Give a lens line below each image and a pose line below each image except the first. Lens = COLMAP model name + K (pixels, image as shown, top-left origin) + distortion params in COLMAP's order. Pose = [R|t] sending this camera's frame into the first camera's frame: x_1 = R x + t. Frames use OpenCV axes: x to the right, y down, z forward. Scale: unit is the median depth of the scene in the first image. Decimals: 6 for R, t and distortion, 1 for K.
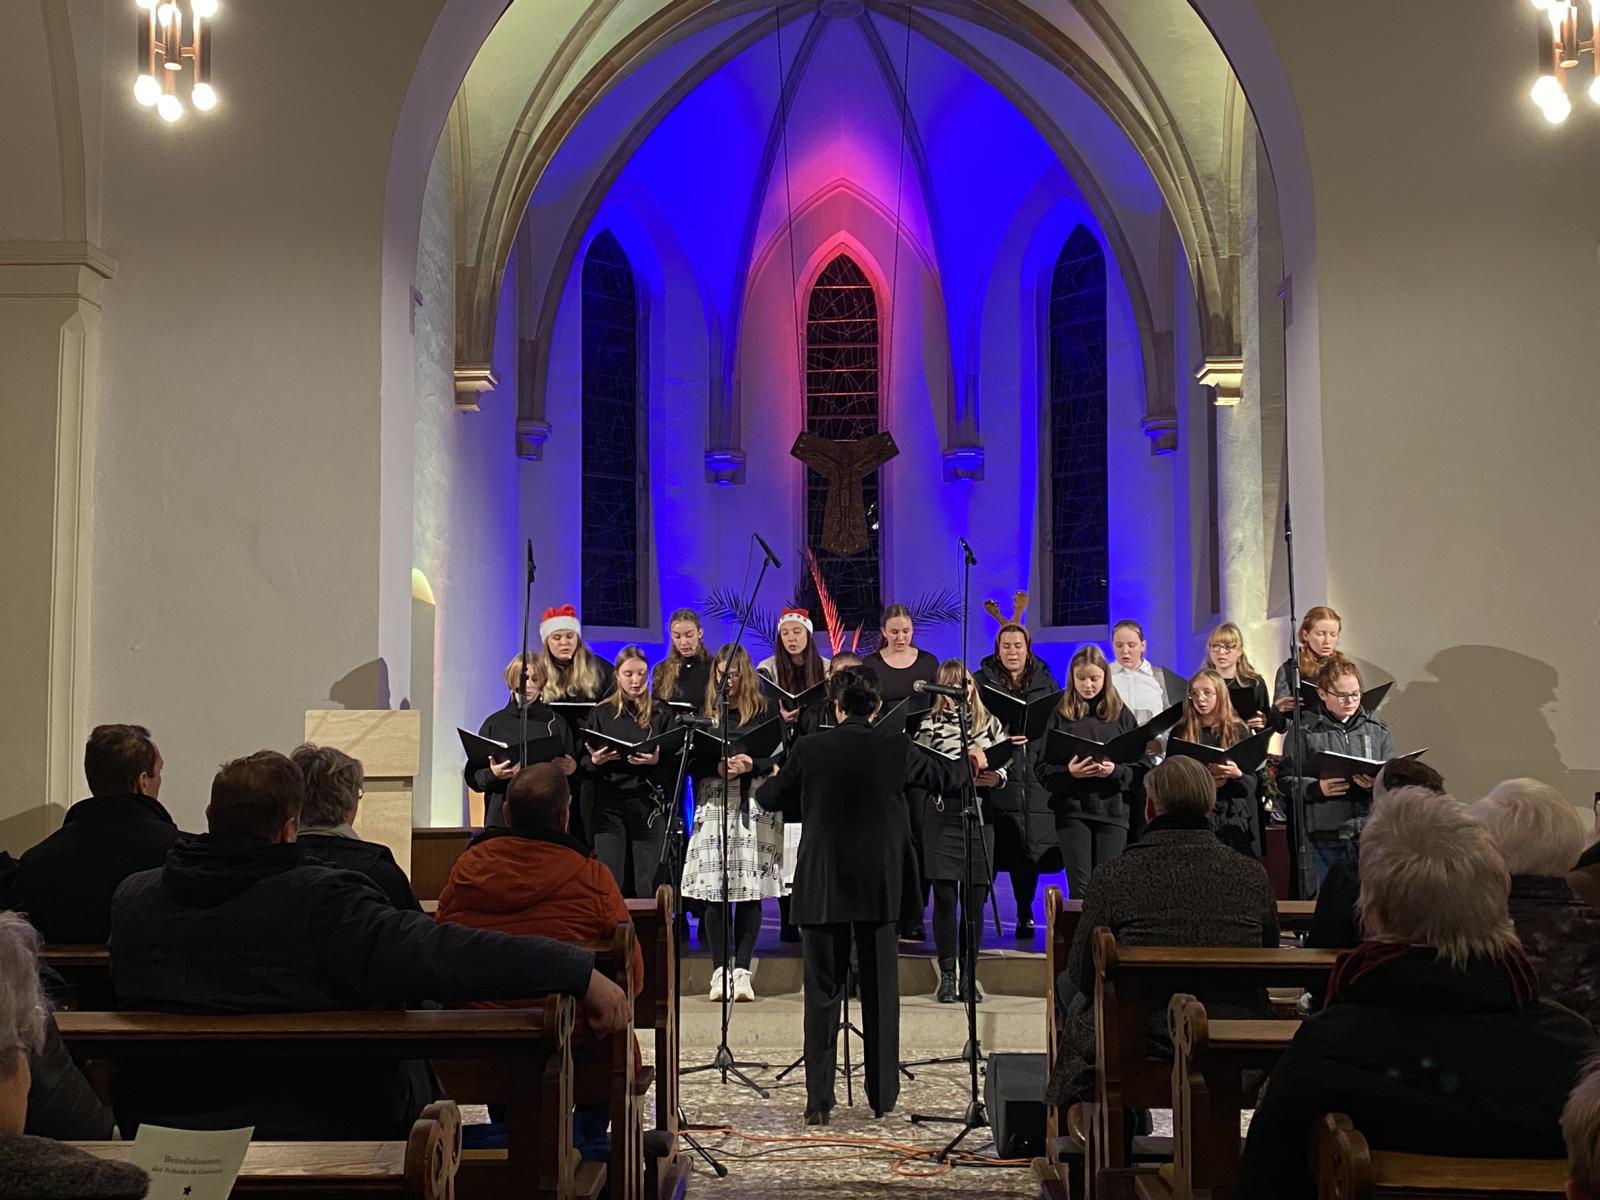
lens RADIAL K [[1697.9, 0, 790.4], [0, 1697.9, 586.2], [0, 0, 1]] dist [0.168948, -0.428066]
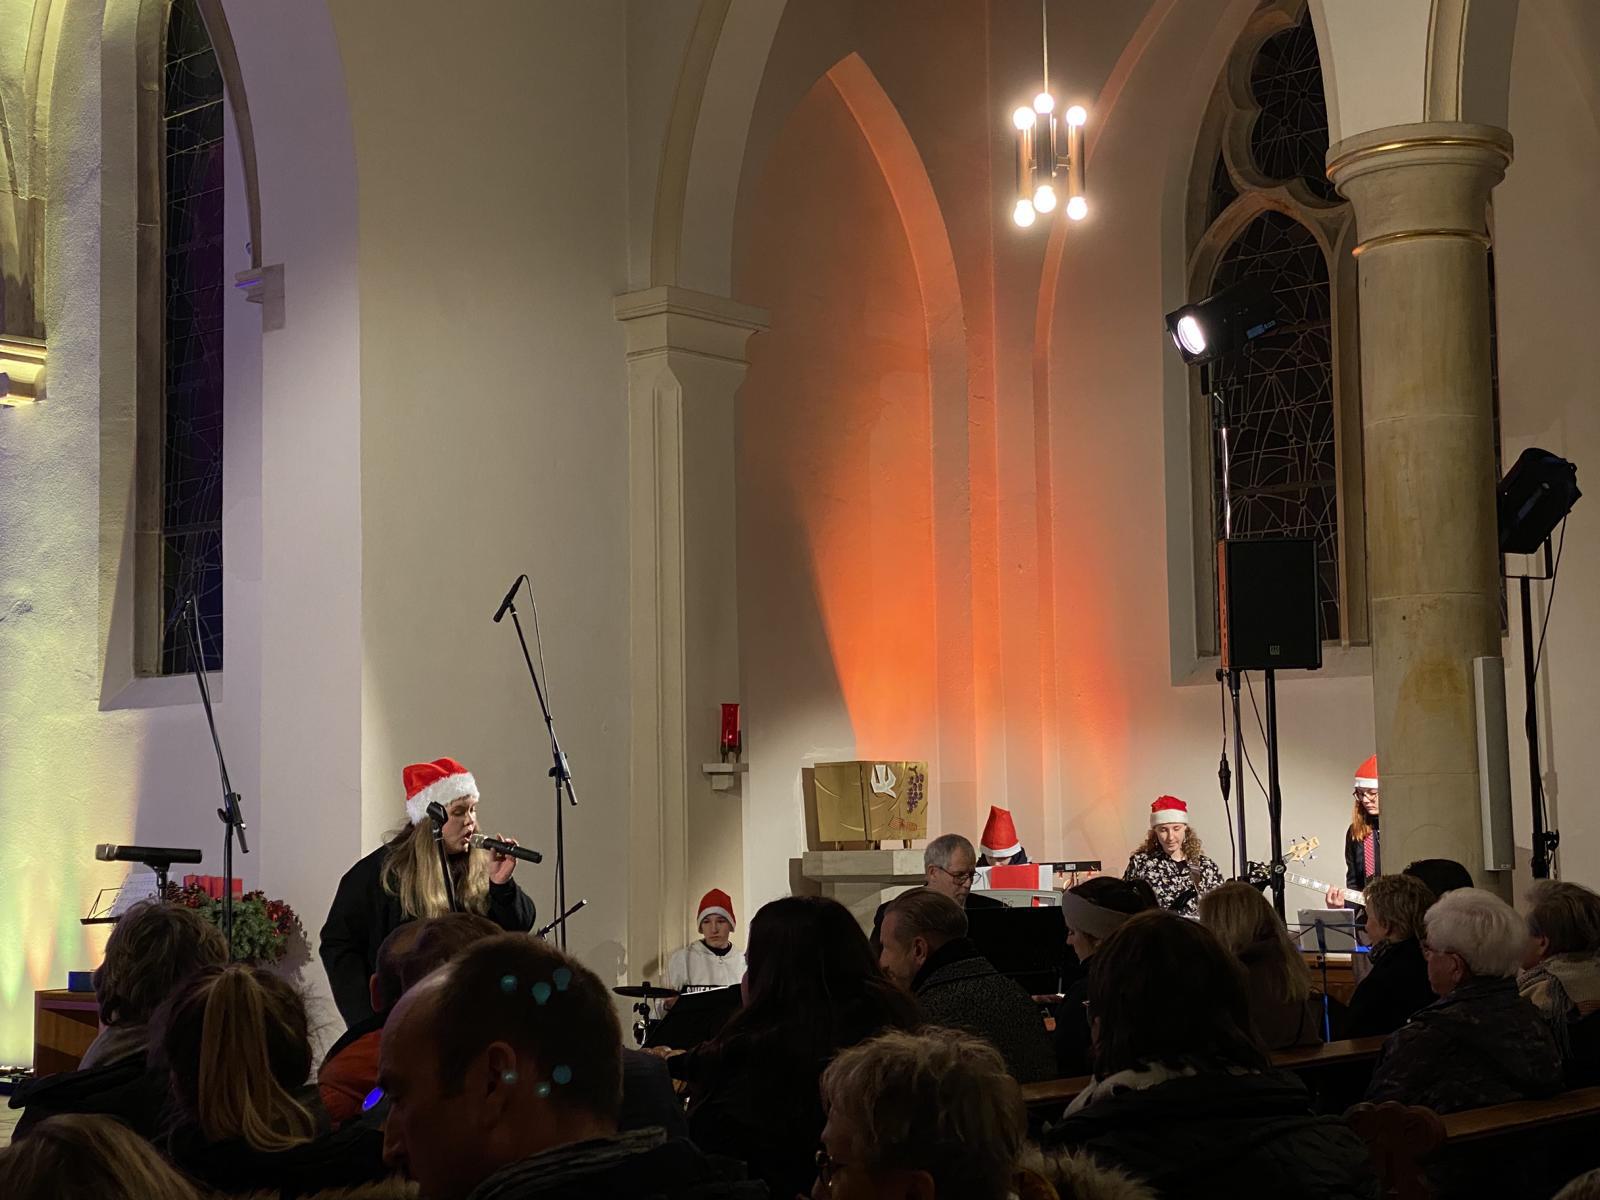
lens RADIAL K [[2482.4, 0, 808.3], [0, 2482.4, 589.6], [0, 0, 1]] dist [0.140106, -0.135558]
pose [[0.642563, 0.066340, 0.763356, -0.315876], [-0.046202, 0.997787, -0.047823, 0.004669], [-0.764839, -0.004539, 0.644206, 0.078696]]
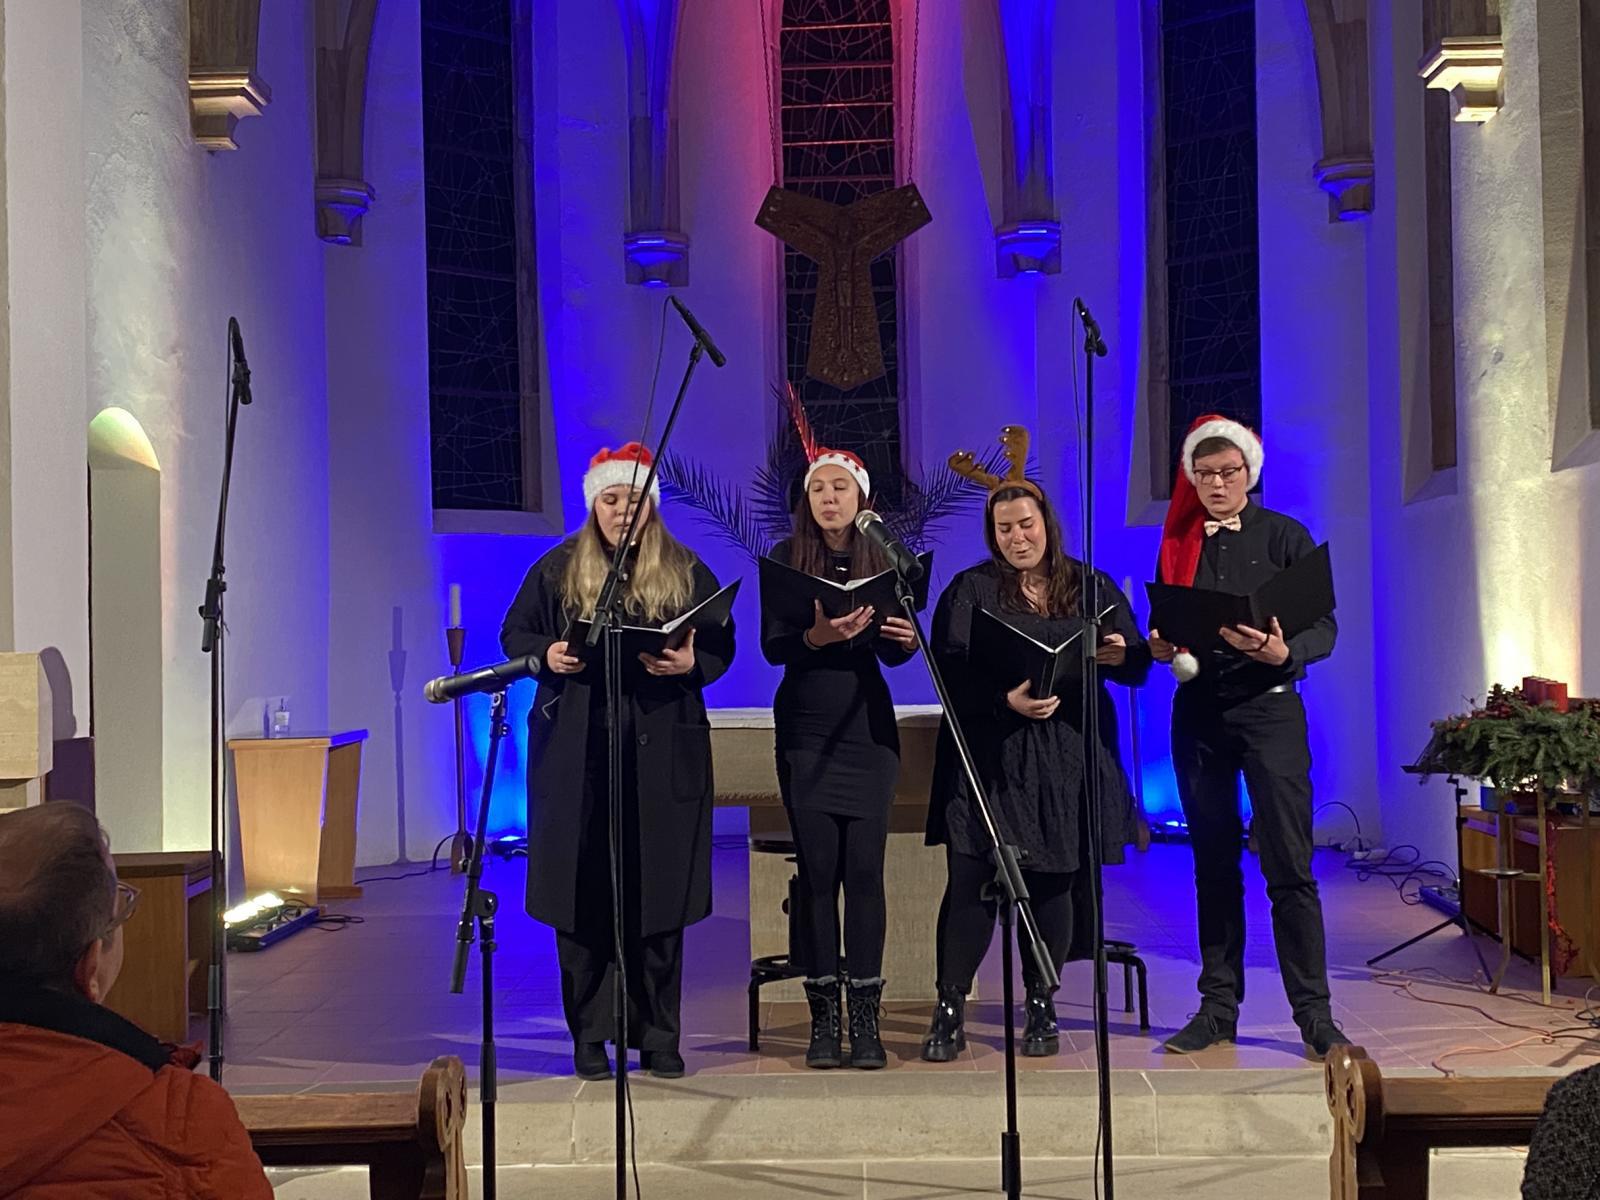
lens RADIAL K [[2235.8, 0, 799.2], [0, 2235.8, 576.1], [0, 0, 1]] dist [0.230402, -0.757070]
pose [[0.999806, -0.016154, 0.011242, 0.005049], [0.015598, 0.998730, 0.047916, 0.012368], [-0.012002, -0.047732, 0.998788, 0.192426]]
